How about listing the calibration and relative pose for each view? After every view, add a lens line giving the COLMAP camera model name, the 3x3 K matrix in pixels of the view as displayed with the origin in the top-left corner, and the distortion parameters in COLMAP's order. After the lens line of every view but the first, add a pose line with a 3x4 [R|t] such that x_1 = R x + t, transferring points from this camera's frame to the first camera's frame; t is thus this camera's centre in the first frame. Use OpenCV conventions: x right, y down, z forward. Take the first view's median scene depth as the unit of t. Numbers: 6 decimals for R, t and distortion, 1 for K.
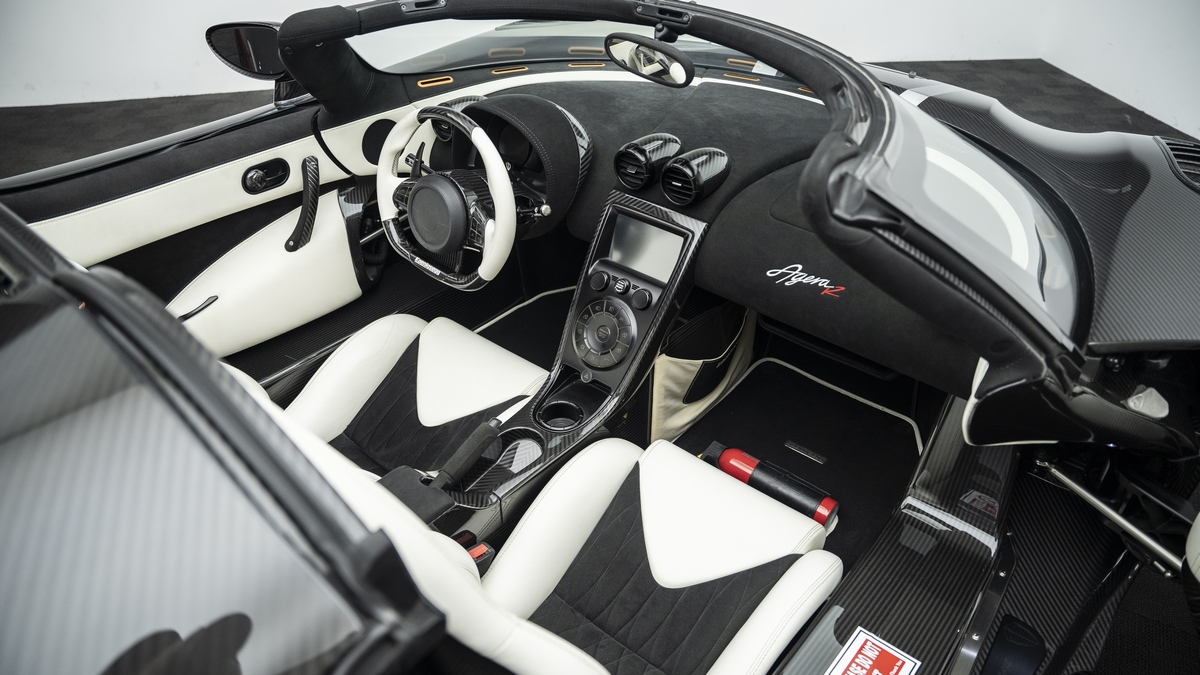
lens RADIAL K [[791.6, 0, 600.0], [0, 791.6, 337.5], [0, 0, 1]] dist [-0.154908, 0.058246]
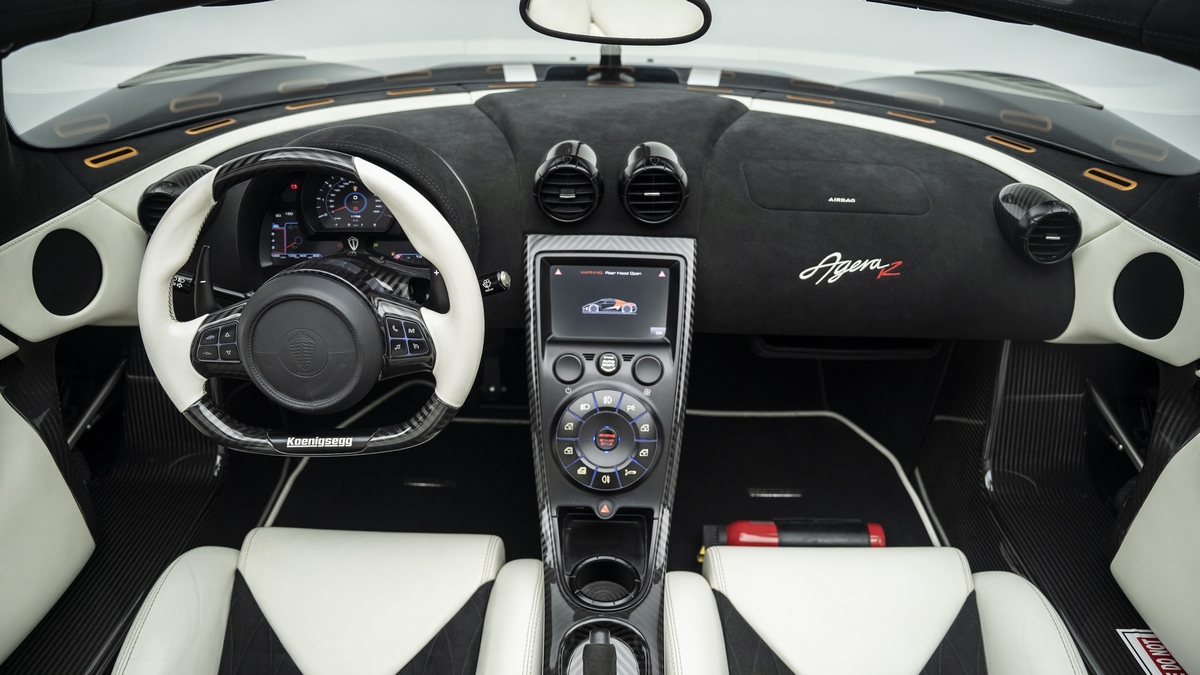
lens RADIAL K [[791.6, 0, 600.0], [0, 791.6, 337.5], [0, 0, 1]] dist [-0.154908, 0.058246]
pose [[0.773925, -0.298819, 0.558344, -0.322676], [0.355198, 0.934758, 0.007929, -0.087338], [-0.524285, 0.192186, 0.829572, 0.420087]]
